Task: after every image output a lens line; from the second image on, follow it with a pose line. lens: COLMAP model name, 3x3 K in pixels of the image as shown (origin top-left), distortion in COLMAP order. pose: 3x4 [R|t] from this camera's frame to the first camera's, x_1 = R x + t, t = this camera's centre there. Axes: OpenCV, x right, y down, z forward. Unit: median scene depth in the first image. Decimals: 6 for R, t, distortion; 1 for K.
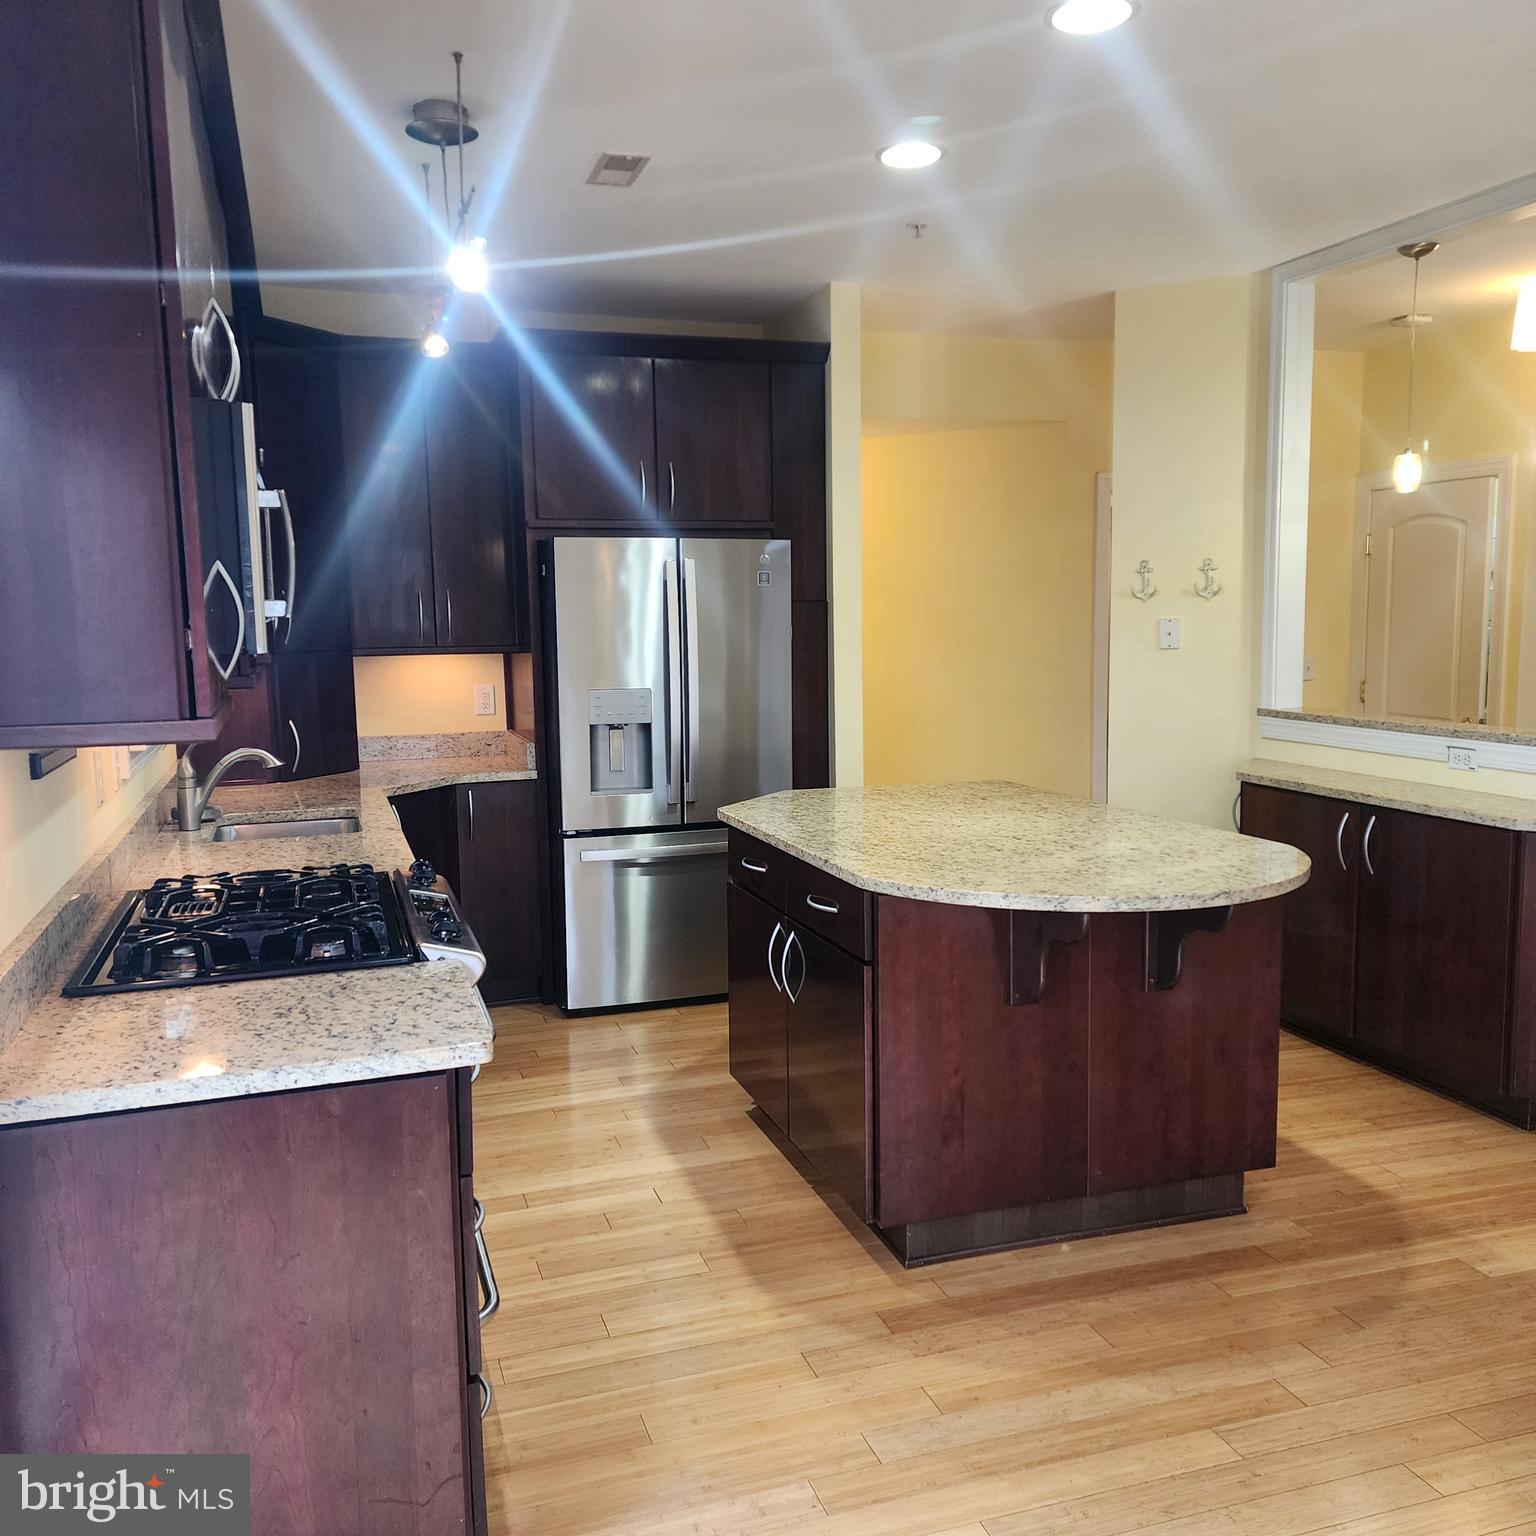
lens RADIAL K [[1361.7, 0, 767.4], [0, 1361.7, 764.6], [0, 0, 1]] dist [0.104662, -0.101694]
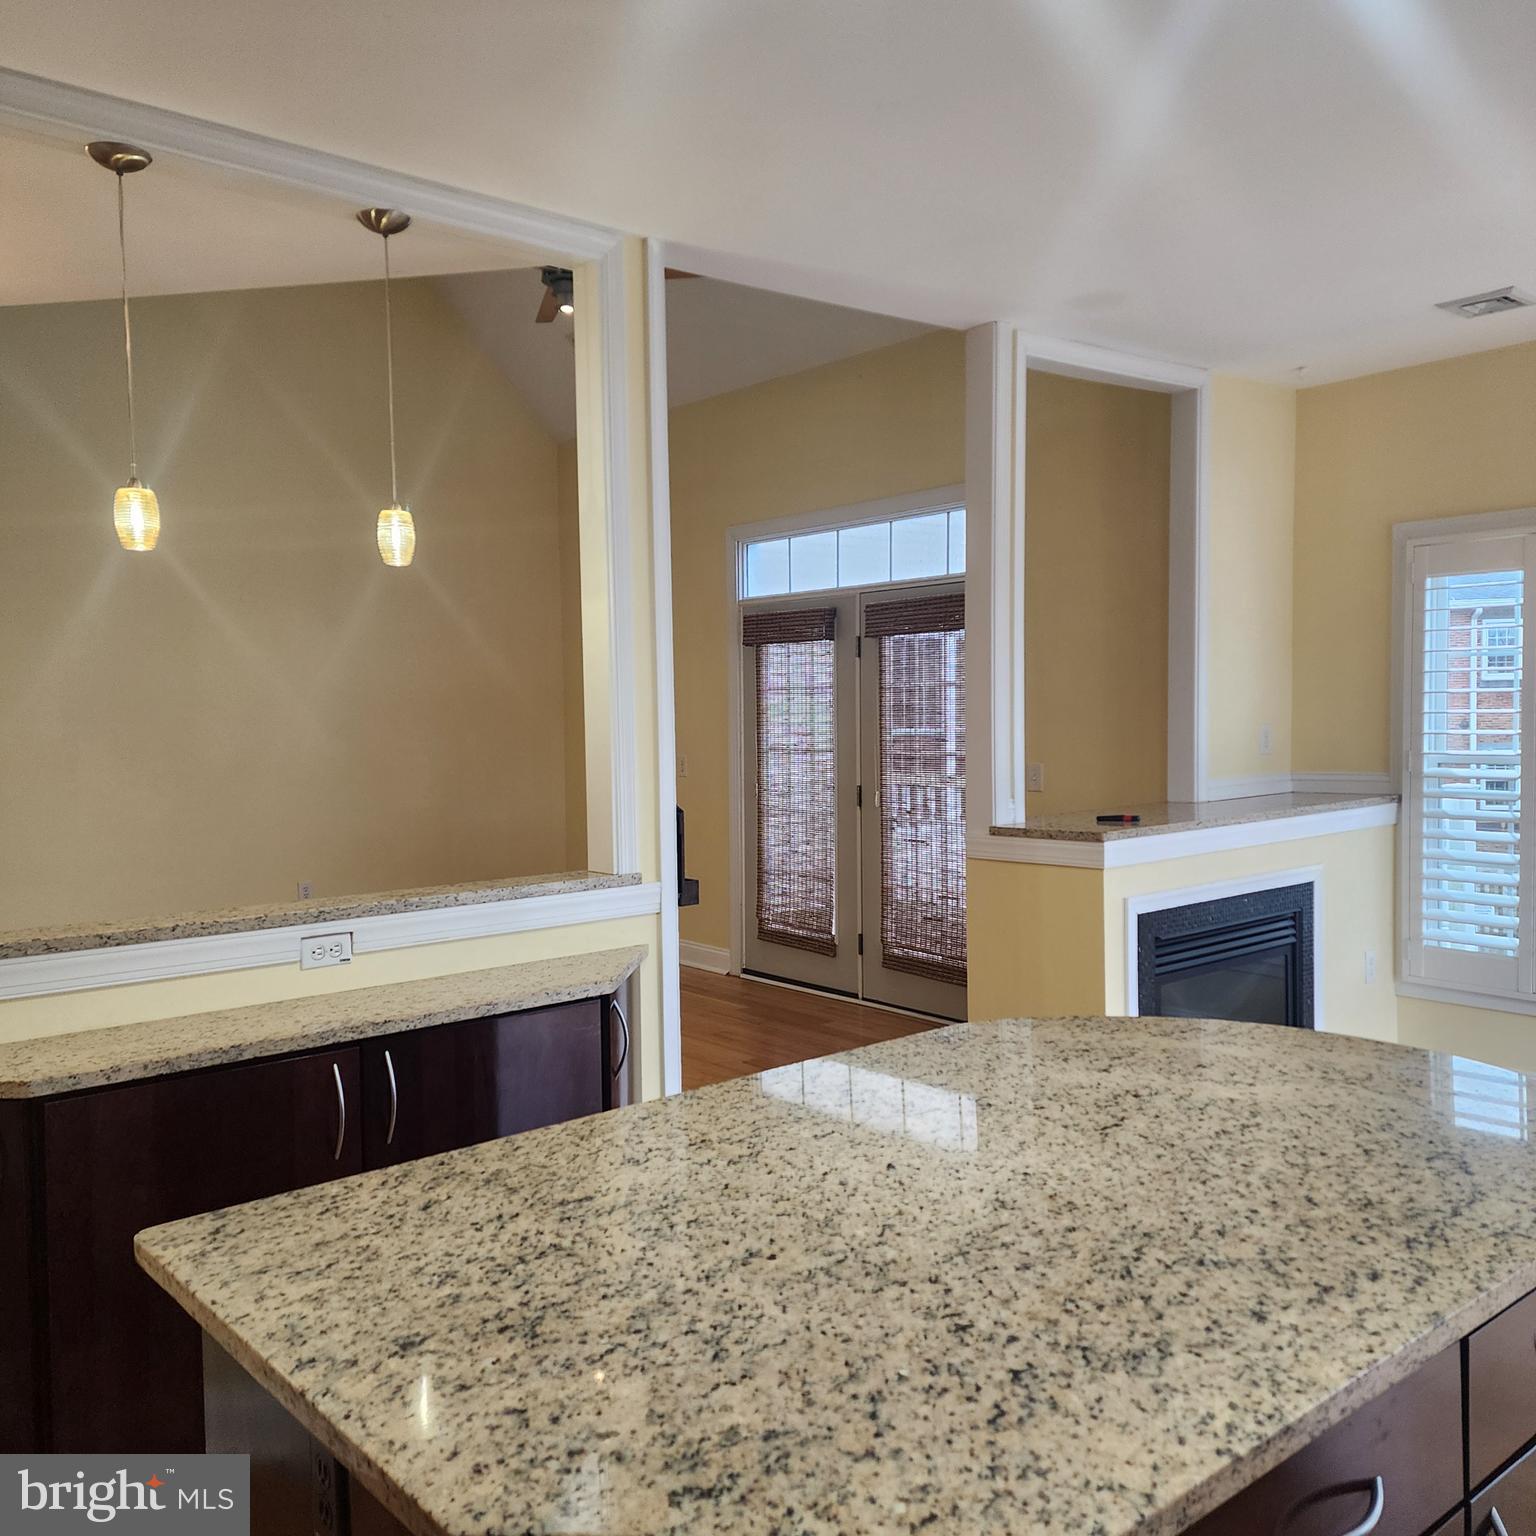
lens RADIAL K [[1361.7, 0, 774.8], [0, 1361.7, 771.3], [0, 0, 1]] dist [0.104662, -0.101694]
pose [[-0.379465, -0.008026, 0.925171, -0.222971], [0.143343, 0.987378, 0.067359, -0.106898], [-0.914034, 0.158177, -0.373525, 1.037575]]
